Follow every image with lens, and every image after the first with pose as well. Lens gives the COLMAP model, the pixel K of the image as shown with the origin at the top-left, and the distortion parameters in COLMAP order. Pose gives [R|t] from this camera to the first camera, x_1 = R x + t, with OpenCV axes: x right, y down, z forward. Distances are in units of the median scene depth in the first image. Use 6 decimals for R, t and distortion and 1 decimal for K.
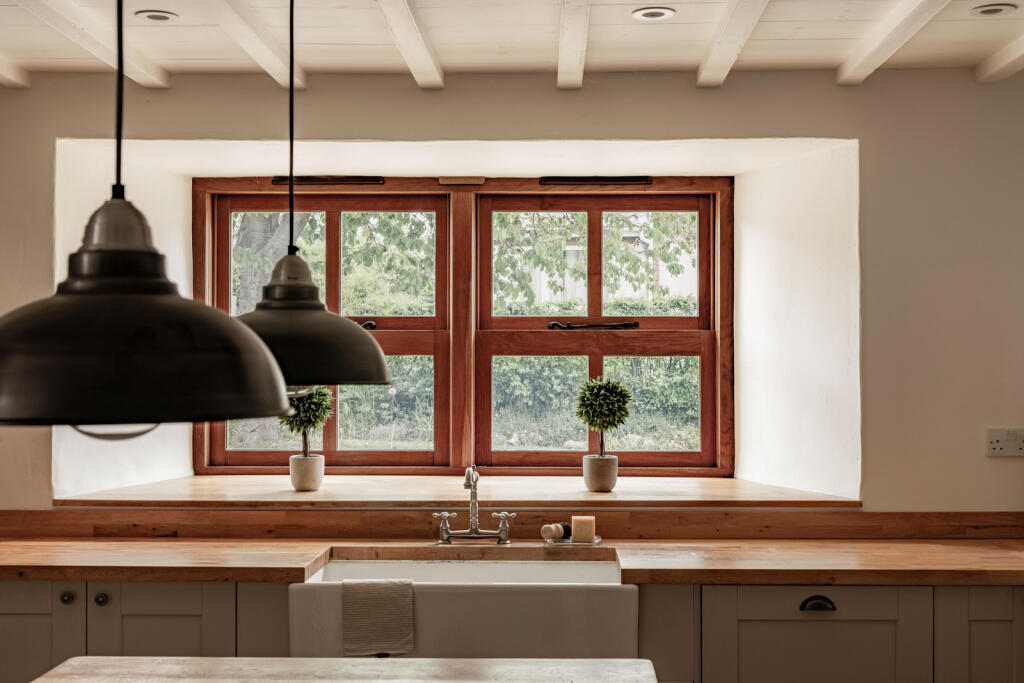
lens RADIAL K [[1383.4, 0, 511.4], [0, 1383.4, 370.6], [0, 0, 1]] dist [0.003886, -0.056063]
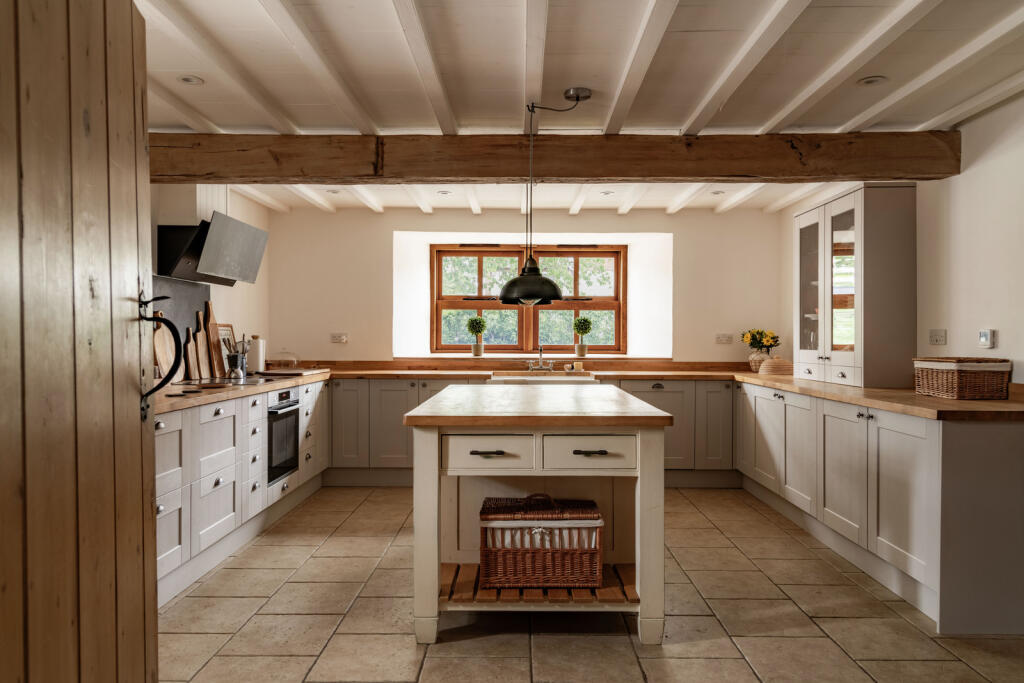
lens RADIAL K [[707.1, 0, 513.8], [0, 707.1, 363.1], [0, 0, 1]] dist [-0.006689, -0.001875]
pose [[0.999599, 0.000973, 0.028286, -0.108911], [-0.001992, 0.999349, 0.036025, 0.046266], [-0.028233, -0.036067, 0.998950, -0.423589]]
